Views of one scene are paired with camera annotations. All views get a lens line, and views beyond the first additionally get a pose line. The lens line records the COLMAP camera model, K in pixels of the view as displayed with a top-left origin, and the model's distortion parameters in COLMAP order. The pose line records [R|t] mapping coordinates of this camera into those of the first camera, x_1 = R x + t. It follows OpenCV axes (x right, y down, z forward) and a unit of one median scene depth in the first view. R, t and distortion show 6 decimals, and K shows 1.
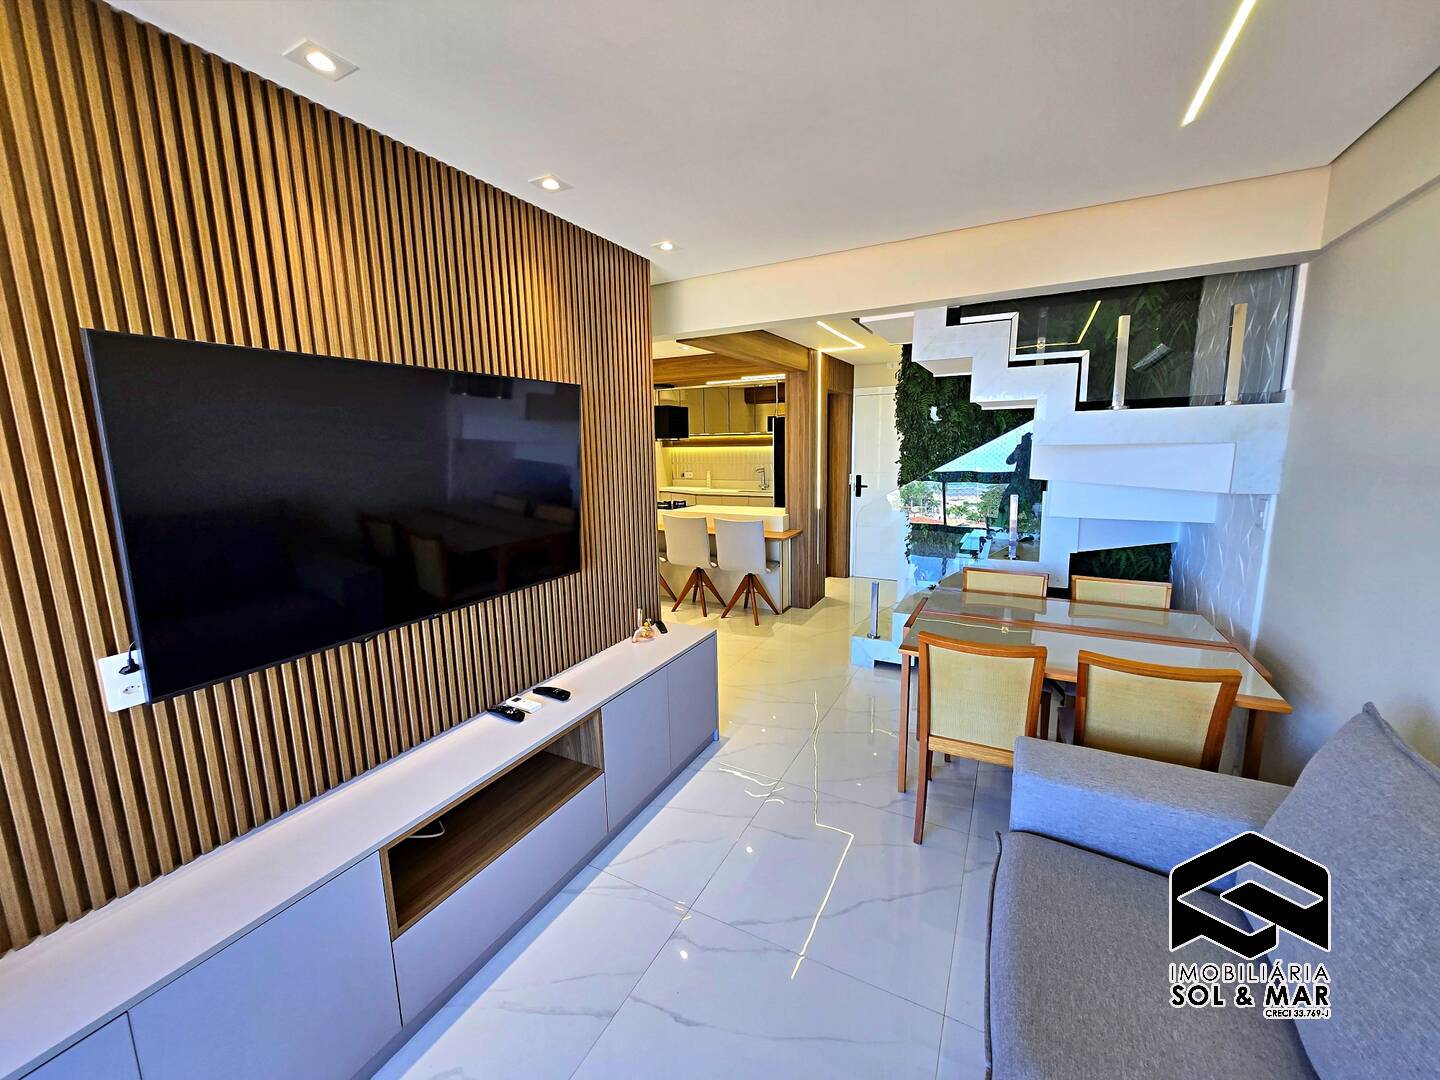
lens RADIAL K [[561.6, 0, 722.5], [0, 561.6, 532.0], [0, 0, 1]] dist [0.001431, 0.000165]
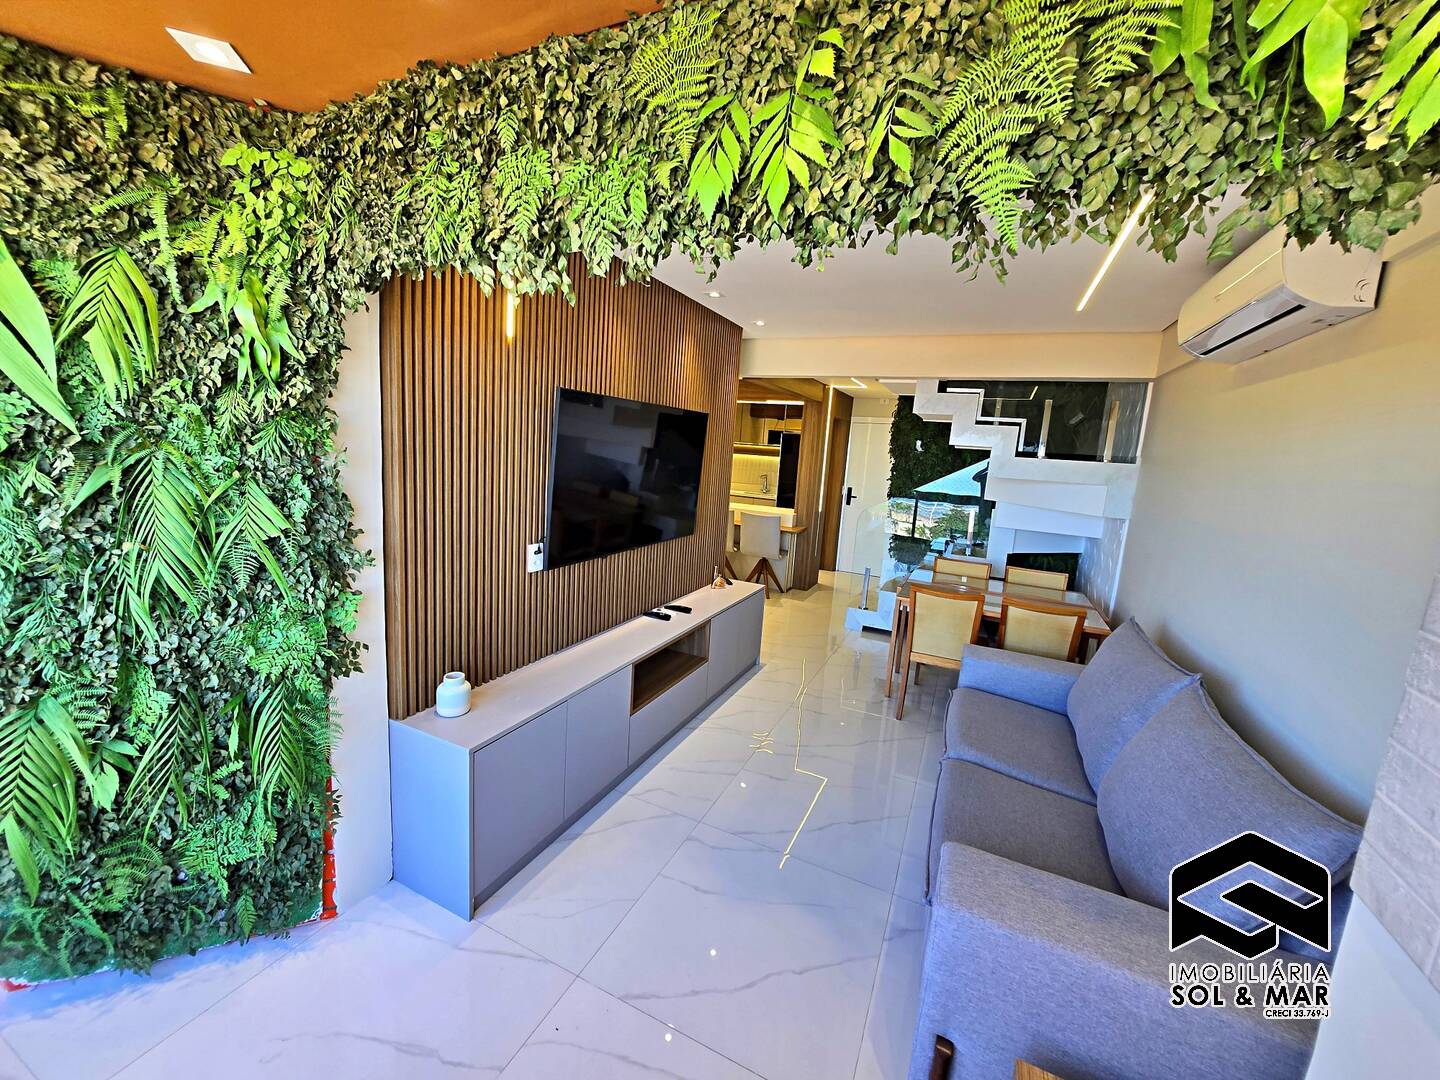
lens RADIAL K [[566.1, 0, 720.9], [0, 566.1, 528.8], [0, 0, 1]] dist [0.002207, 0.000066]
pose [[0.994842, 0.078759, 0.063922, -0.196724], [-0.077995, 0.996850, -0.014360, 0.050473], [-0.064852, 0.009300, 0.997852, -0.376231]]
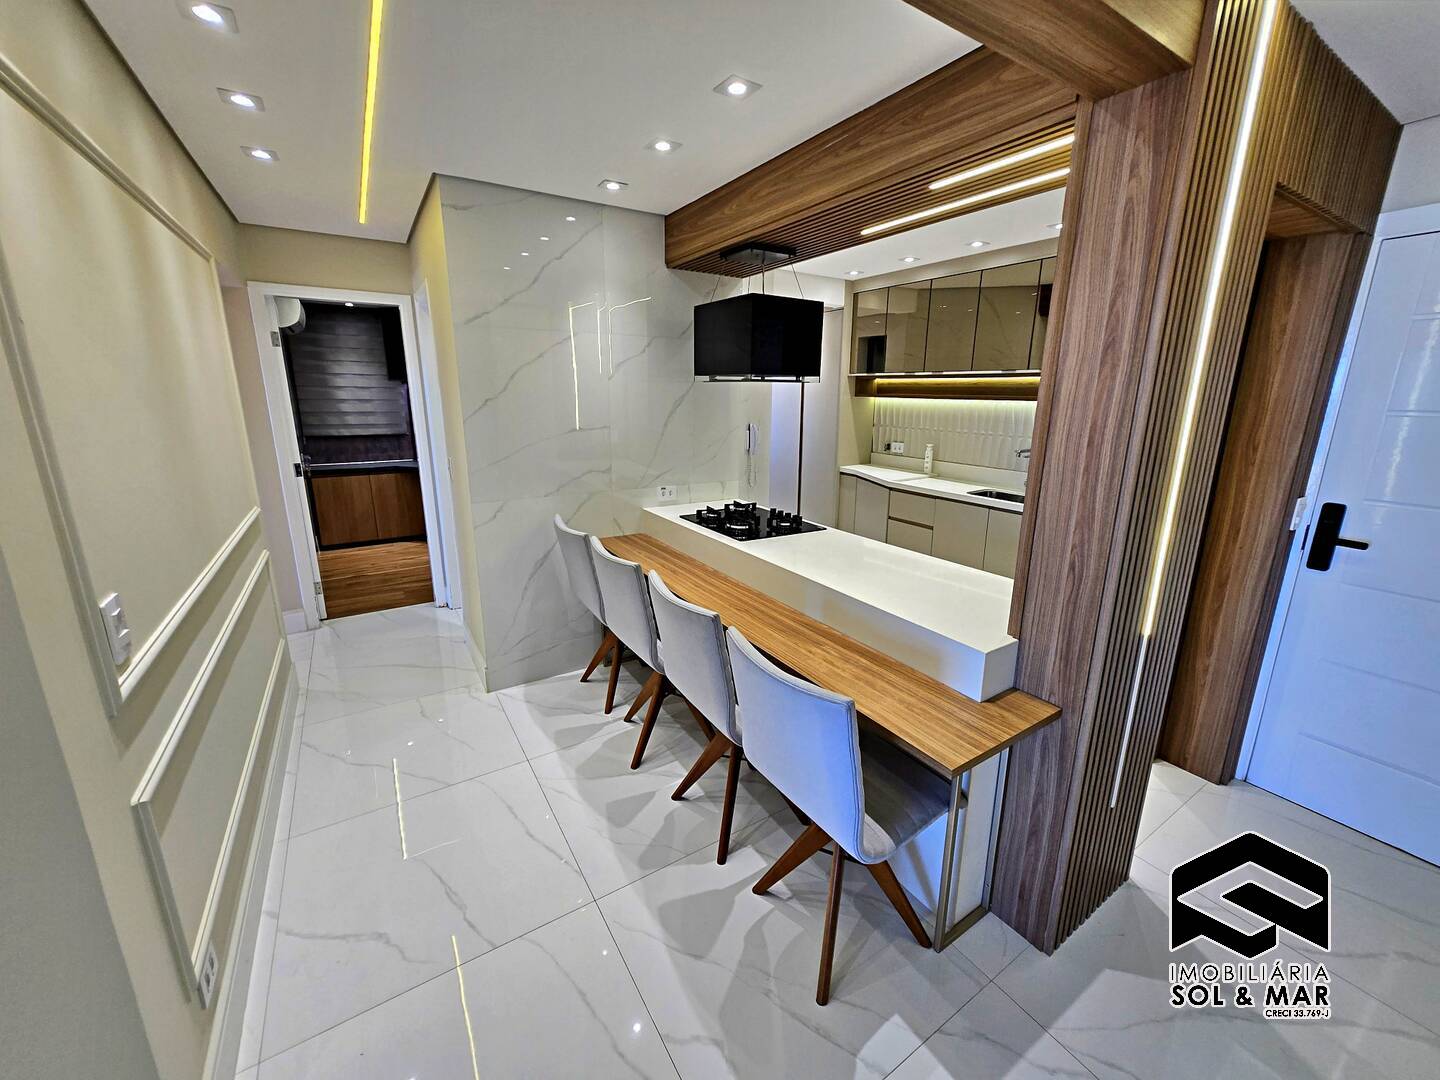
lens RADIAL K [[571.6, 0, 720.0], [0, 571.6, 540.0], [0, 0, 1]] dist [-0.000339, 0.000083]
pose [[0.871977, 0.139463, -0.469262, 0.177406], [-0.091124, 0.988049, 0.124318, -0.166045], [0.480992, -0.065642, 0.874264, 1.026282]]
